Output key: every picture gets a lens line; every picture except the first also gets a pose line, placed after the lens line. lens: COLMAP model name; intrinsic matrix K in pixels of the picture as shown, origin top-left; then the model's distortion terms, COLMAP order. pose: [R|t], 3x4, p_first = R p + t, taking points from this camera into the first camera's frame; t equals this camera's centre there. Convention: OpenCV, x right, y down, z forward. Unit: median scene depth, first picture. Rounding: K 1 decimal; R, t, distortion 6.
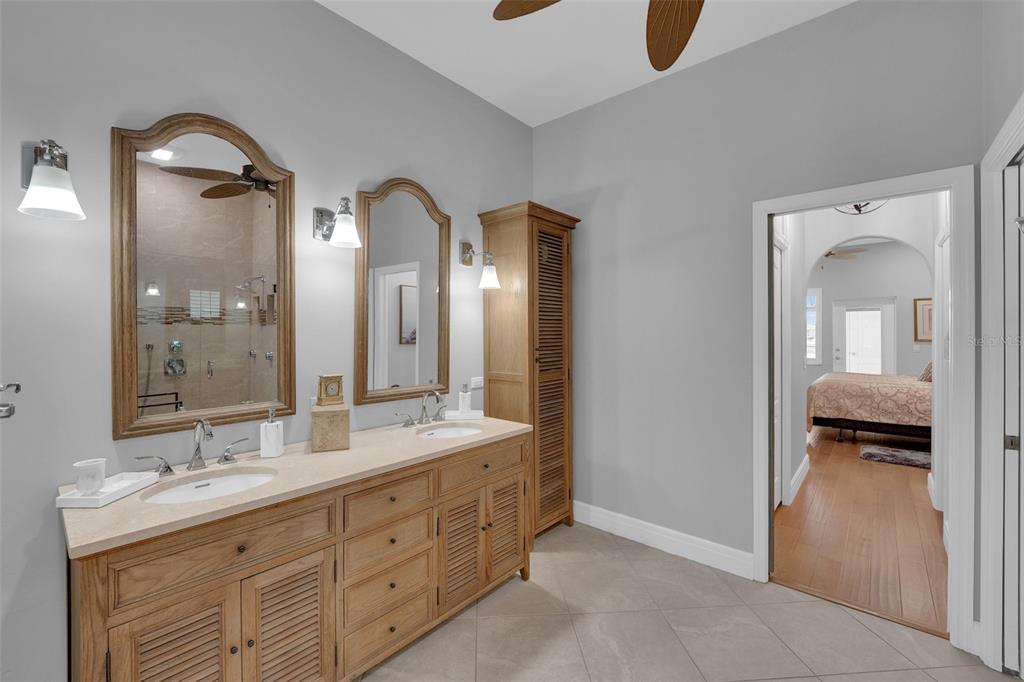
lens RADIAL K [[423.1, 0, 514.0], [0, 423.1, 330.4], [0, 0, 1]] dist [-0.013851, -0.000016]
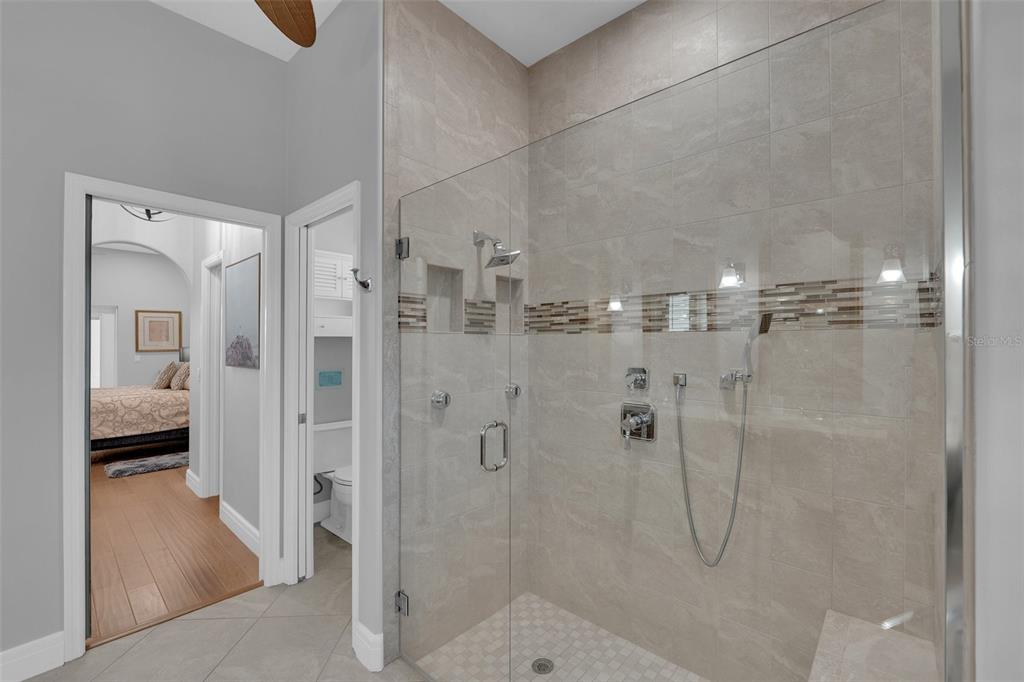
lens RADIAL K [[428.9, 0, 514.7], [0, 428.9, 343.3], [0, 0, 1]] dist [-0.003099, -0.000337]
pose [[0.024716, 0.002167, 0.999692, -0.094178], [-0.005949, 0.999980, -0.002020, 0.002743], [-0.999677, -0.005898, 0.024729, 0.079466]]
